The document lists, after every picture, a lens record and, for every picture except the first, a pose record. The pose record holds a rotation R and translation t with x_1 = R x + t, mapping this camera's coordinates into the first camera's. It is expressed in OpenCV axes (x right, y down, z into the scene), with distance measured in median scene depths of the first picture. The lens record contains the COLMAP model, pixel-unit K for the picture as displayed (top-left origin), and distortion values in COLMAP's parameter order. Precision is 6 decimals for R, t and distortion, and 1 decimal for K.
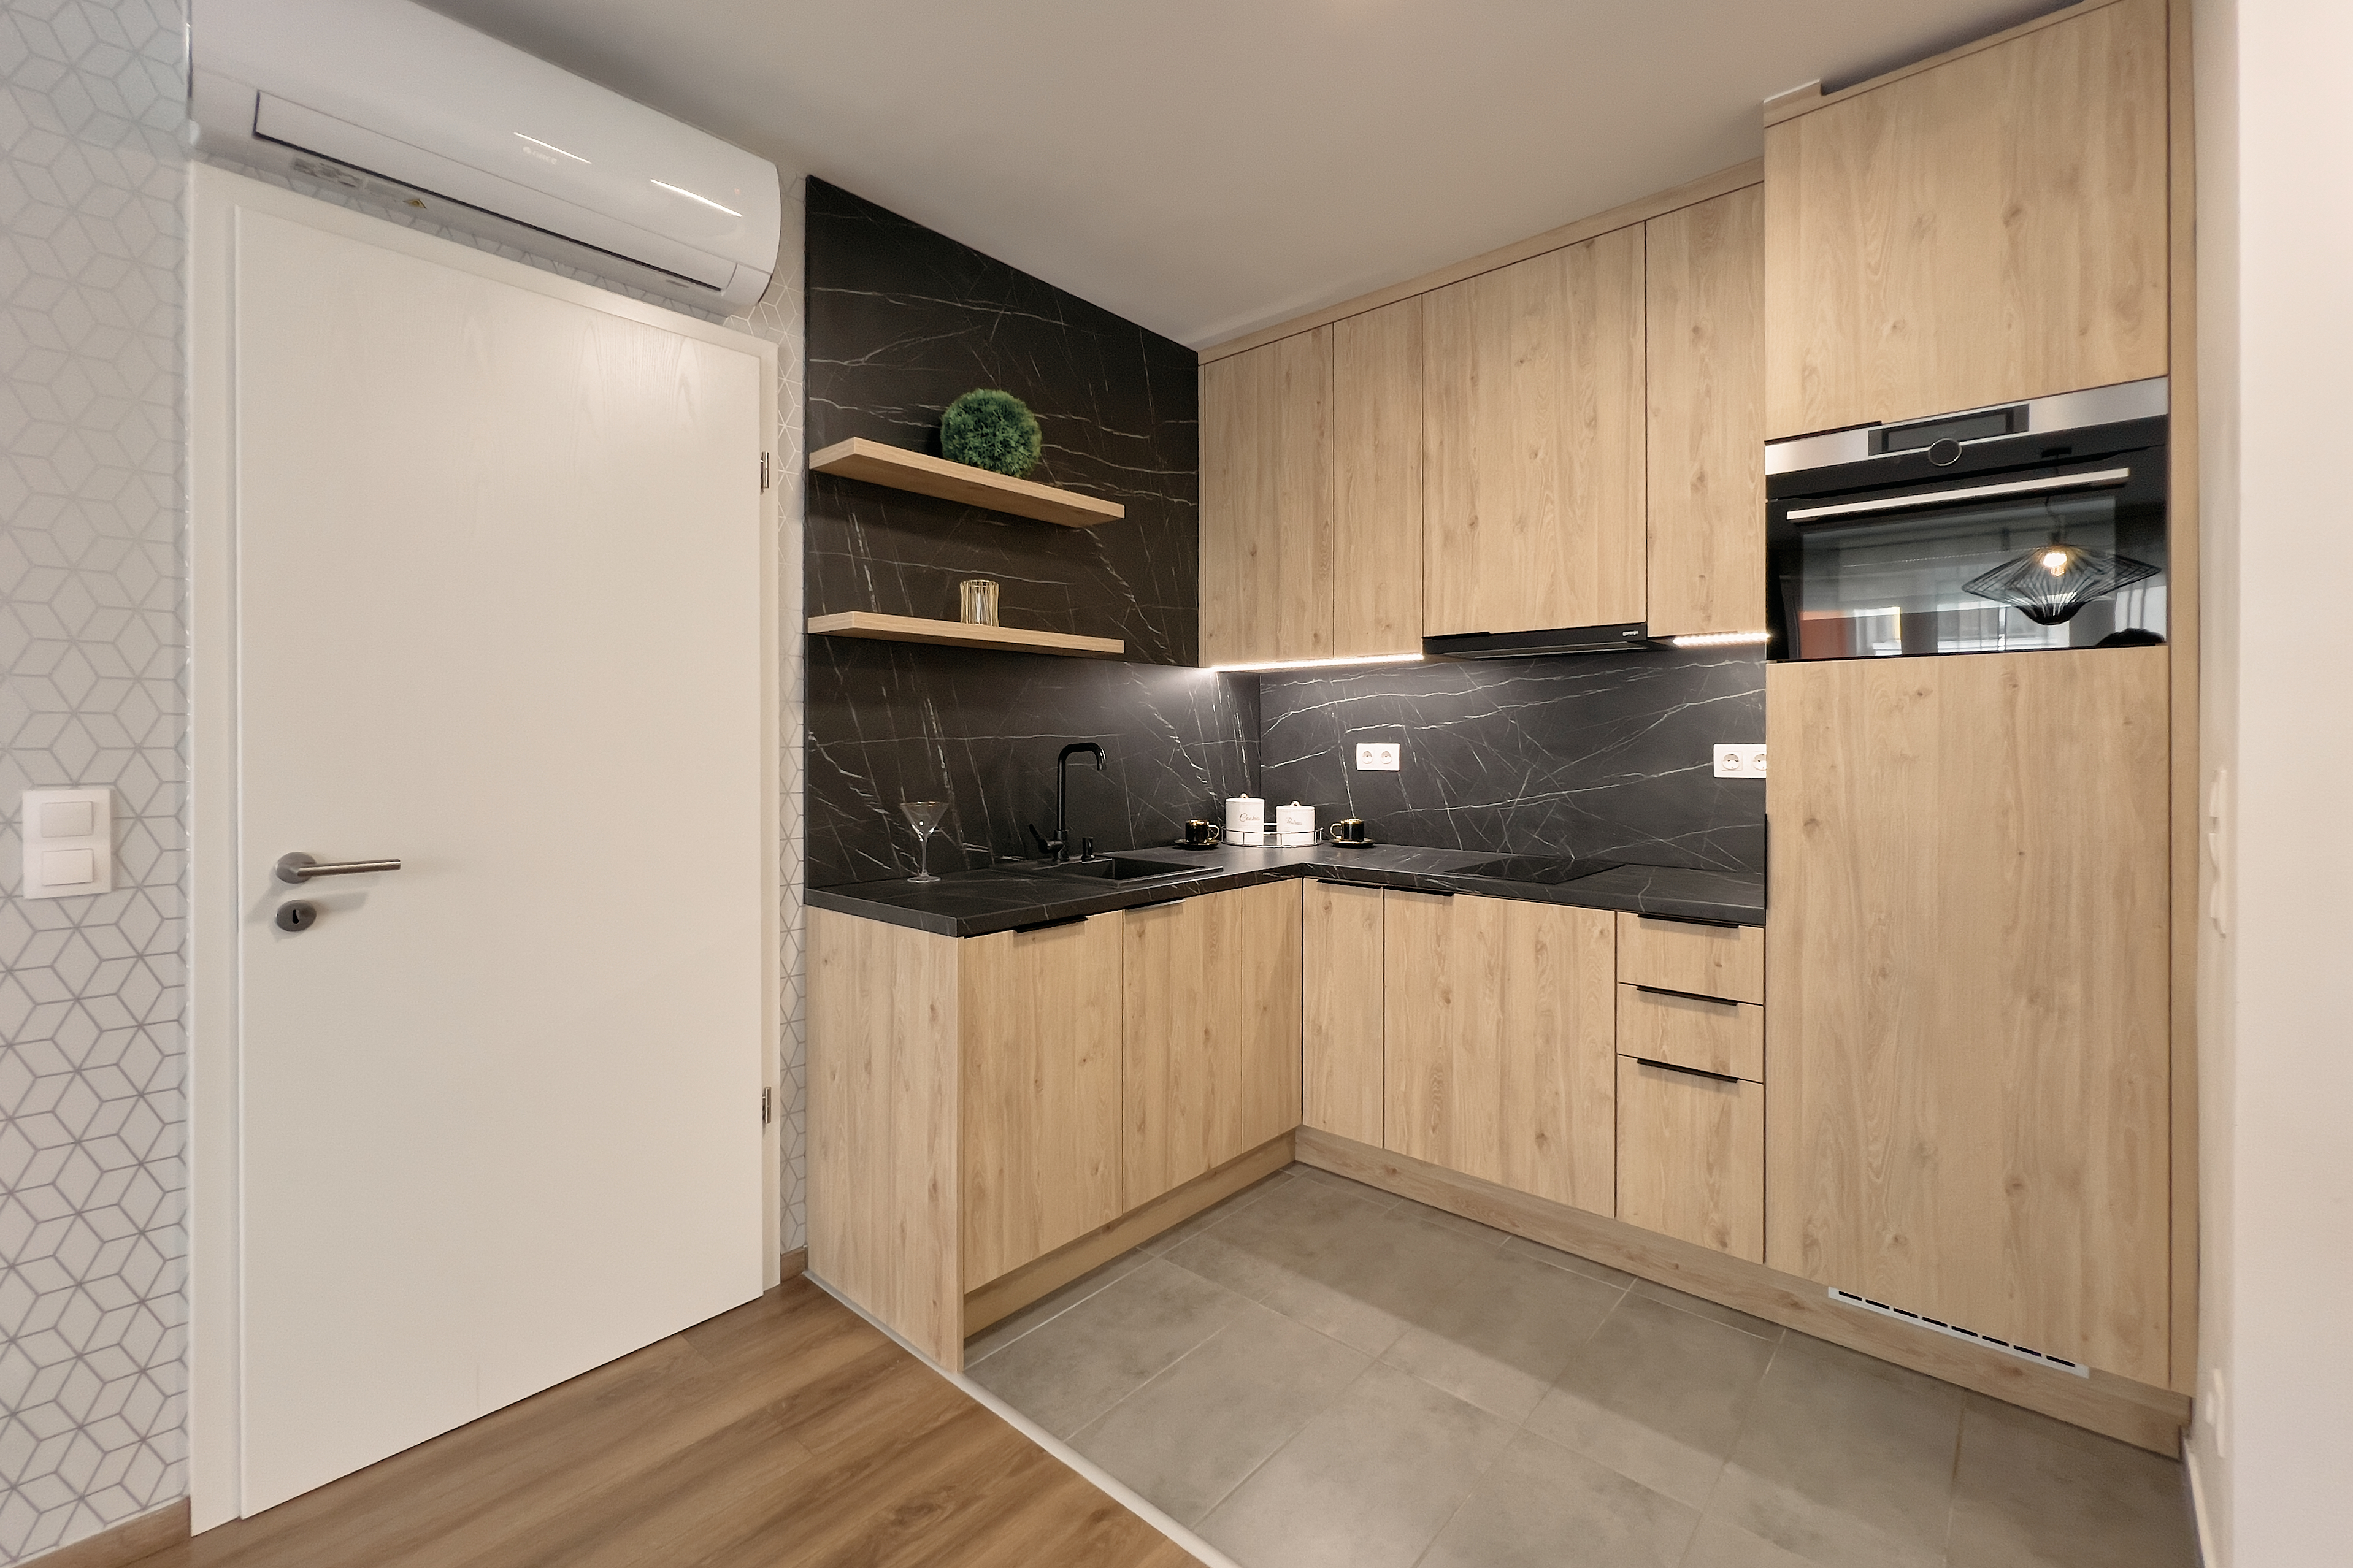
lens RADIAL K [[995.7, 0, 1172.4], [0, 995.7, 740.5], [0, 0, 1]] dist [0.001747, 0.000179]
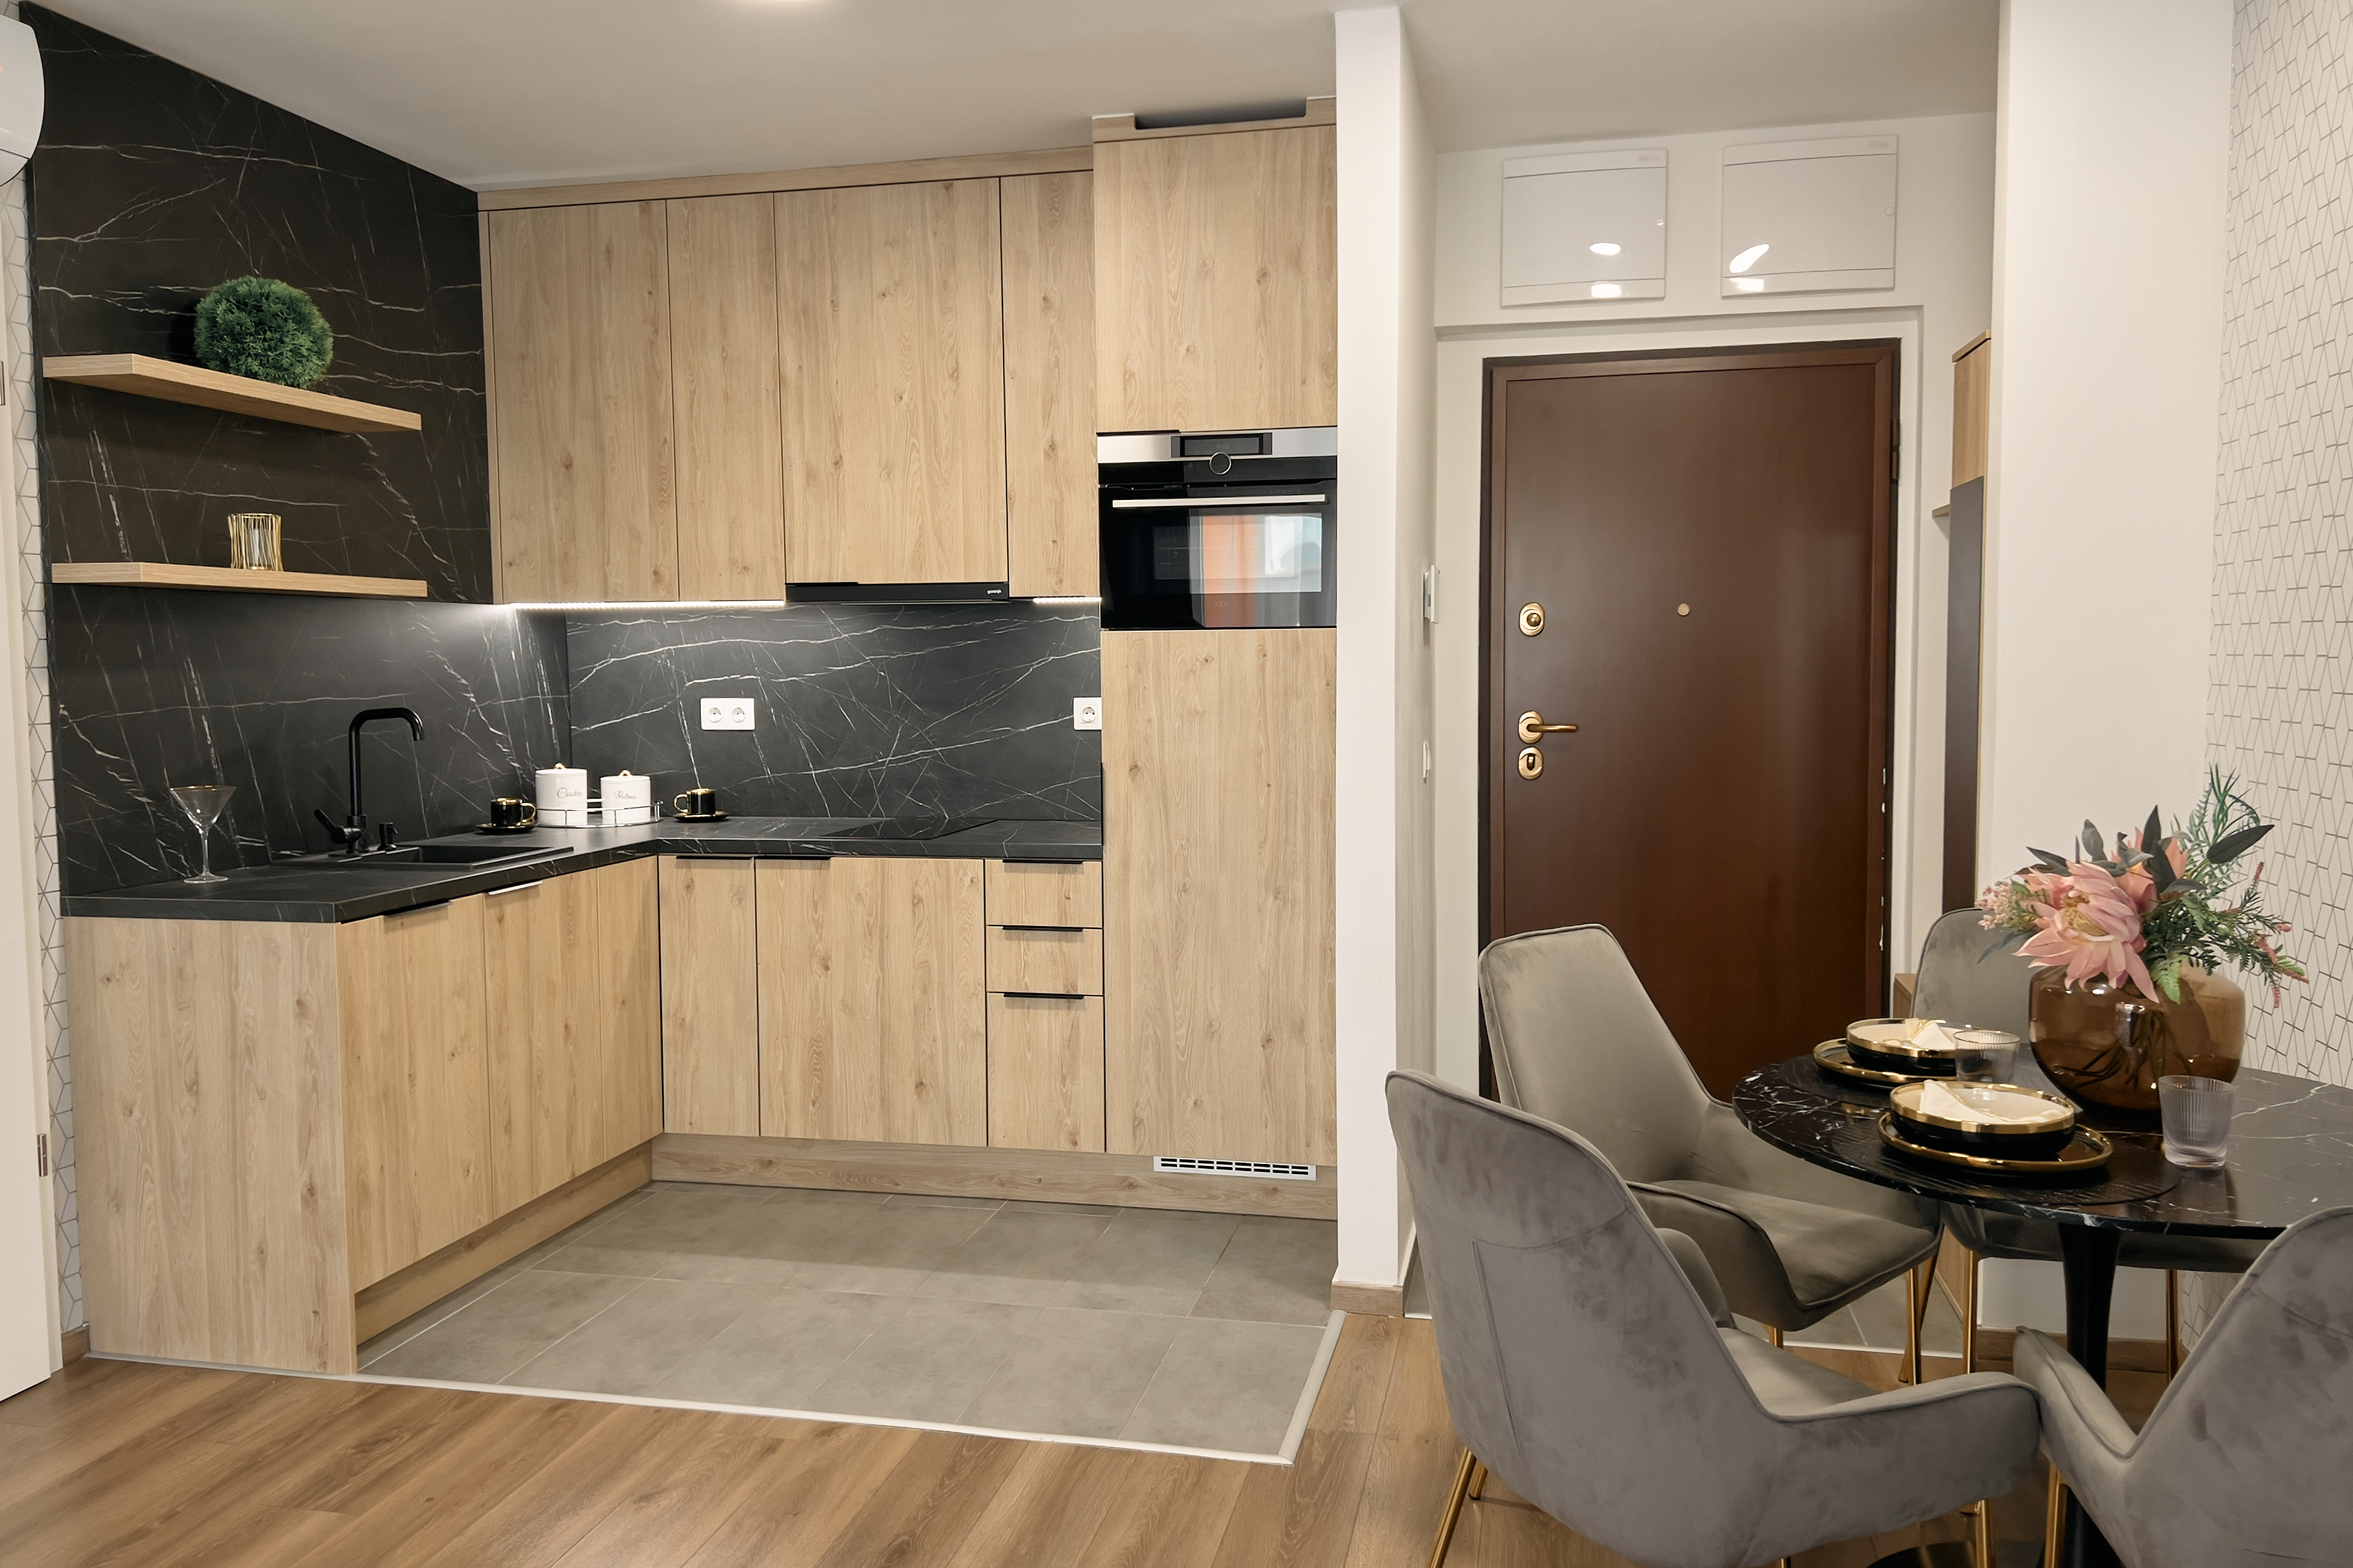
lens RADIAL K [[1766.5, 0, 1177.1], [0, 1766.5, 782.2], [0, 0, 1]] dist [0.106445, -0.201304]
pose [[0.872431, -0.041619, 0.486962, -0.270078], [0.008772, 0.997541, 0.069541, -0.037289], [-0.488659, -0.056398, 0.870650, -0.686759]]
